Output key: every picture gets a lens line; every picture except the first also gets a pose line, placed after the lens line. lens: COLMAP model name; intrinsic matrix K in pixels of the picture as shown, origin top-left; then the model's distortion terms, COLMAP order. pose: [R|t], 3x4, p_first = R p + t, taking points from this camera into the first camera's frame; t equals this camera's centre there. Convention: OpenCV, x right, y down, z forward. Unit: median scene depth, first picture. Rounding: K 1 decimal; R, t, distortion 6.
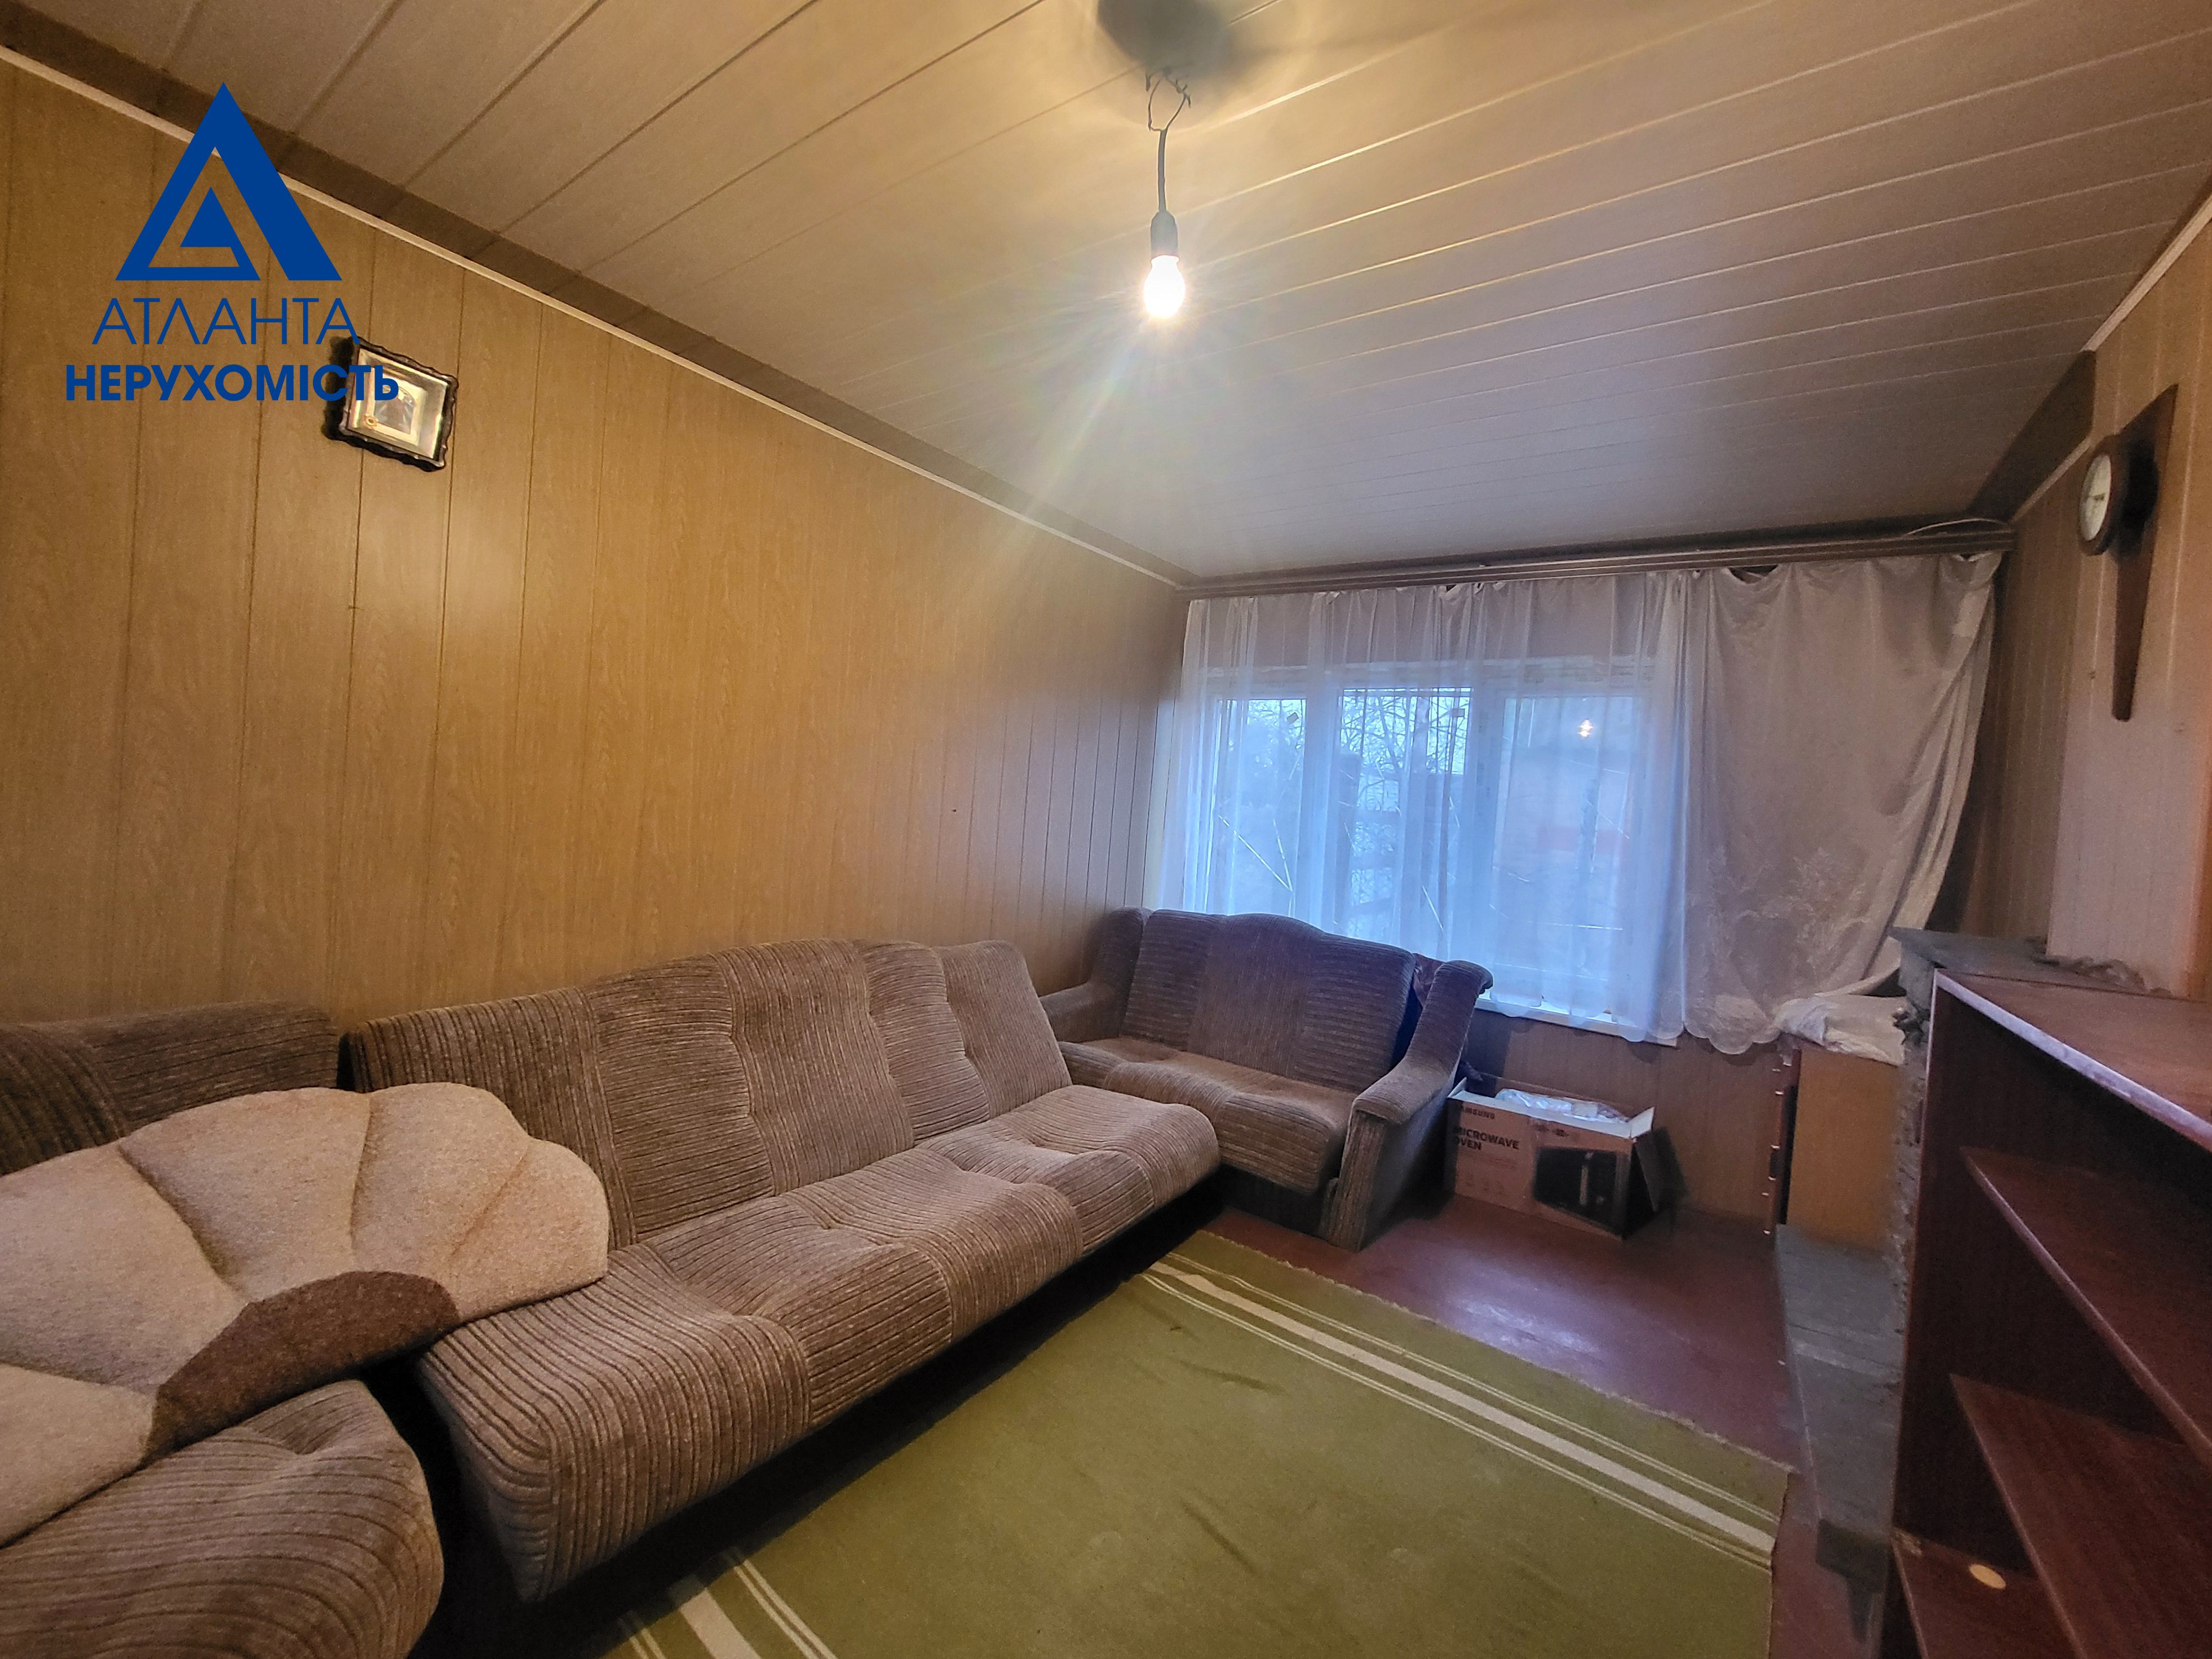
lens RADIAL K [[855.0, 0, 1115.3], [0, 855.0, 815.7], [0, 0, 1]] dist [0.001552, -0.000884]
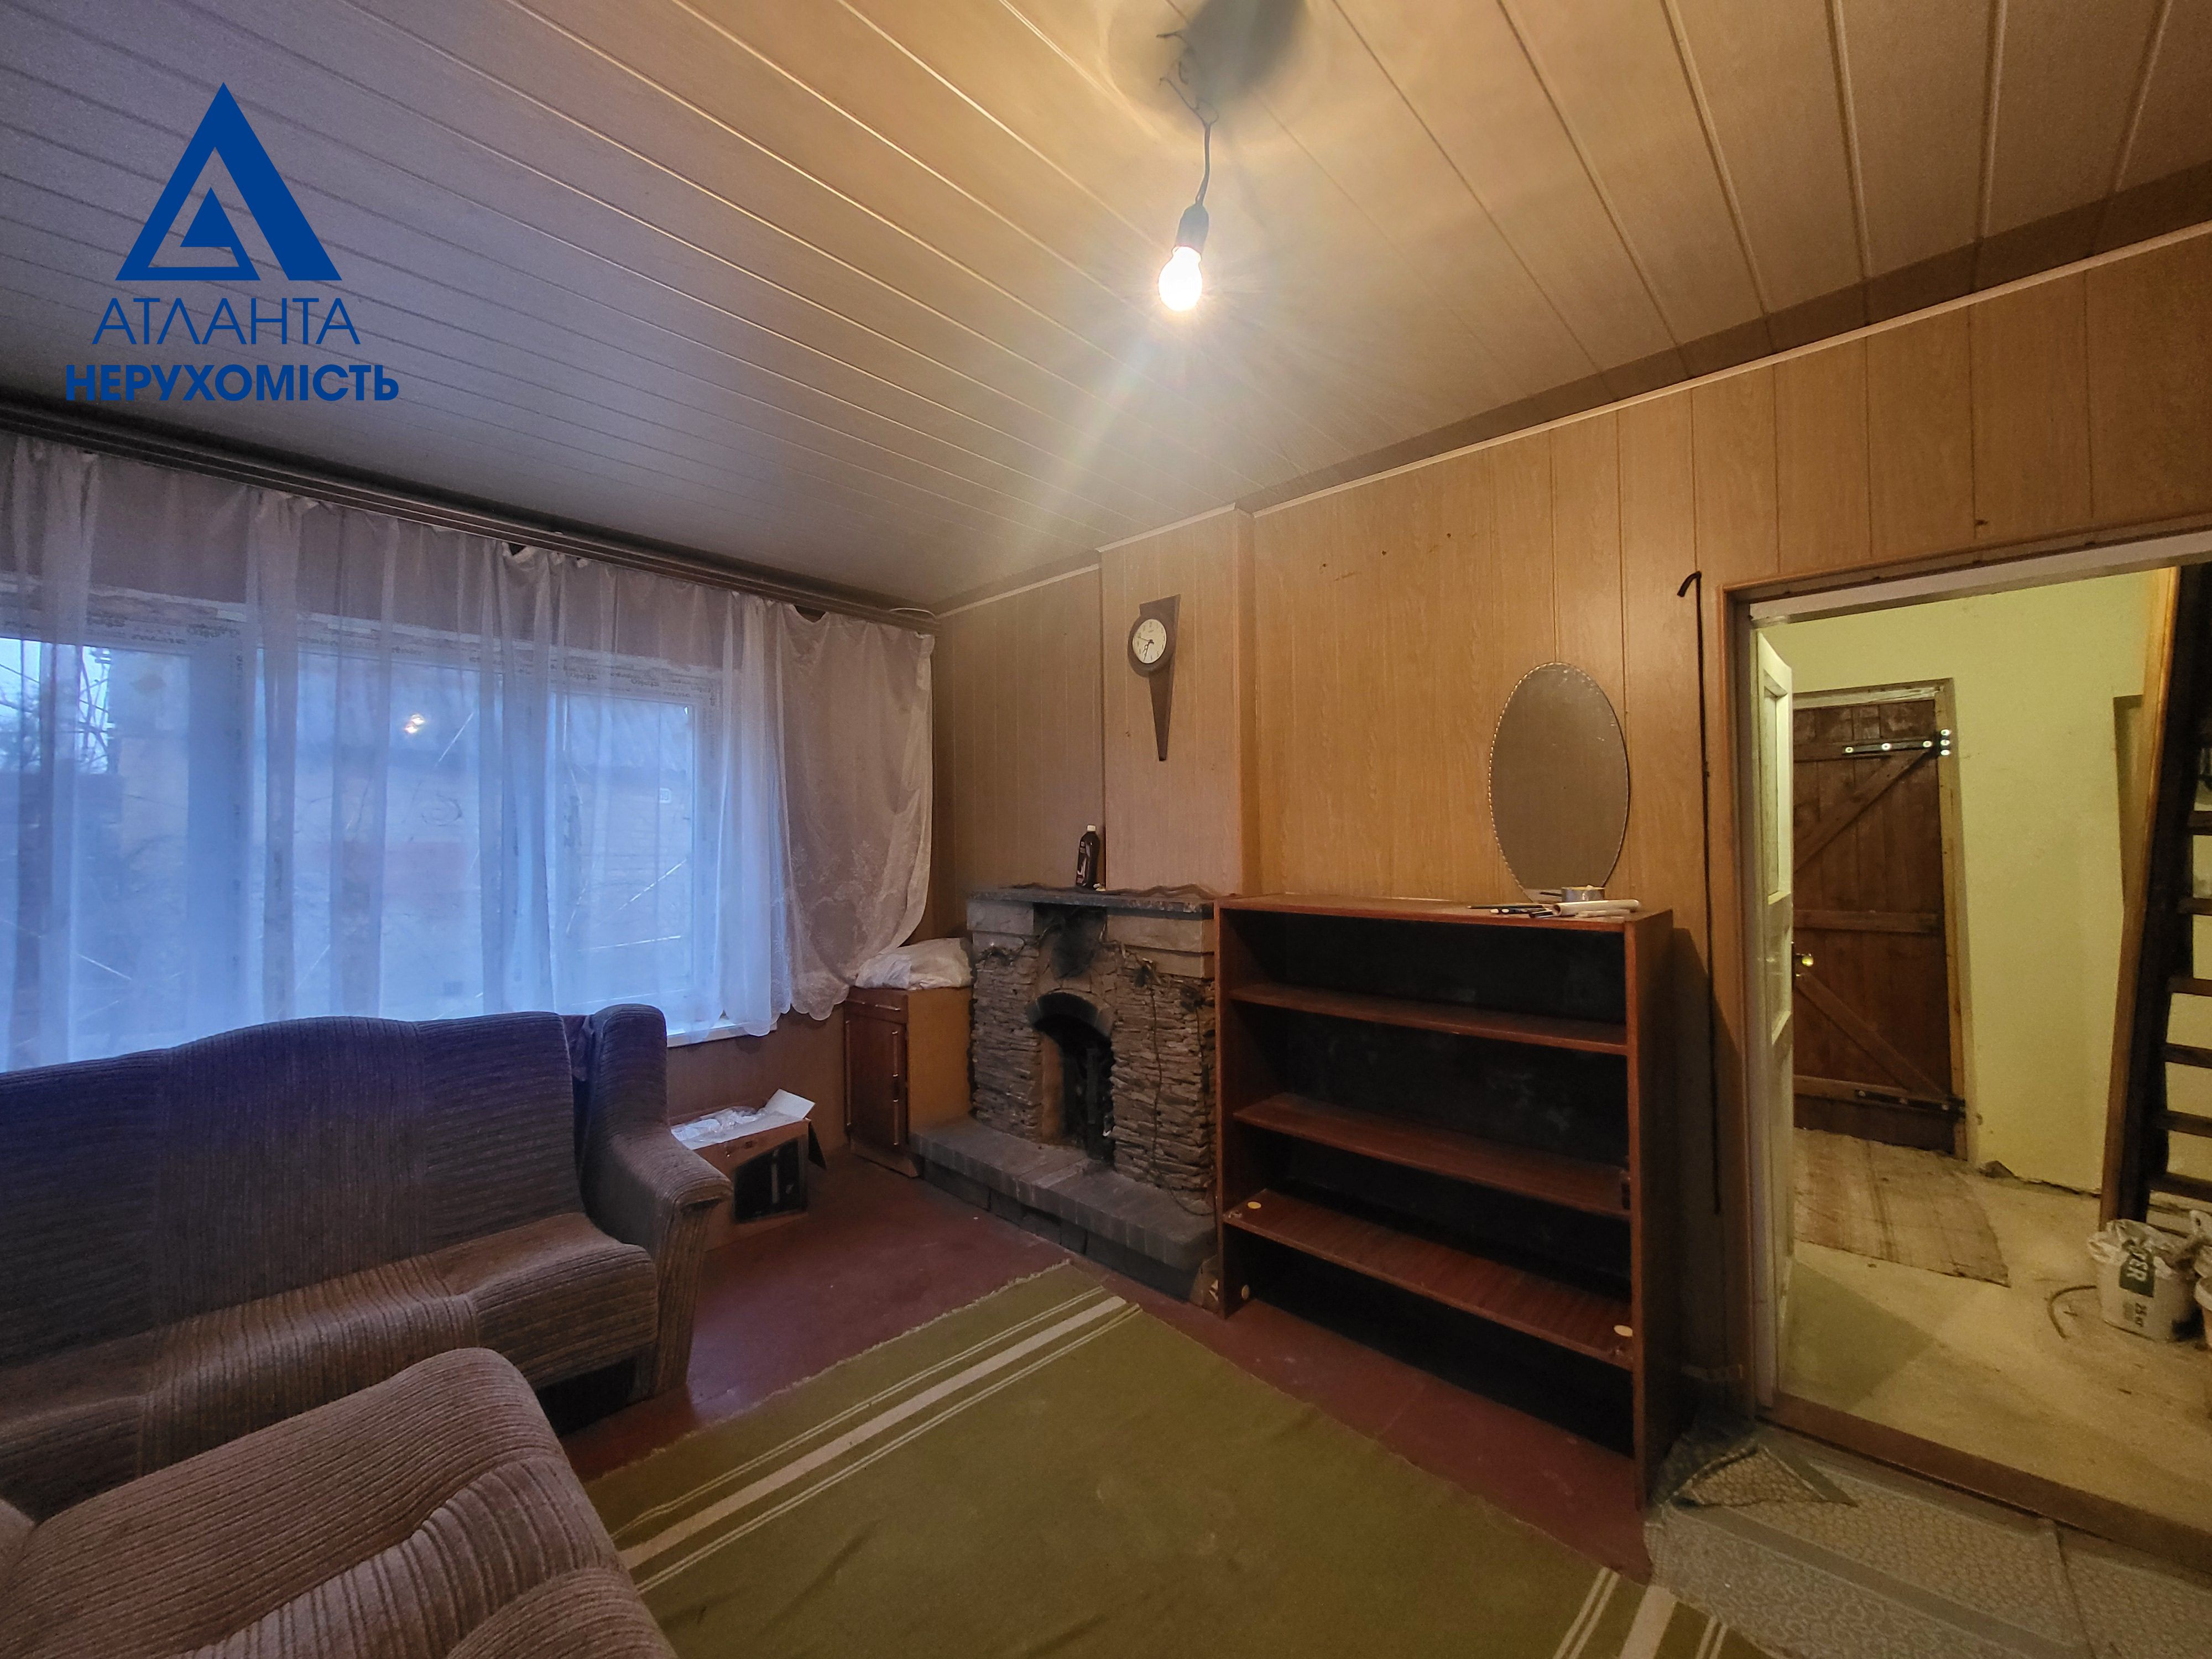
lens RADIAL K [[858.9, 0, 1116.9], [0, 858.9, 819.1], [0, 0, 1]] dist [0.000724, -0.000761]
pose [[0.163360, -0.048081, 0.985394, -0.371040], [0.042016, 0.998245, 0.041743, -0.031290], [-0.985671, 0.034583, 0.165093, 0.392282]]
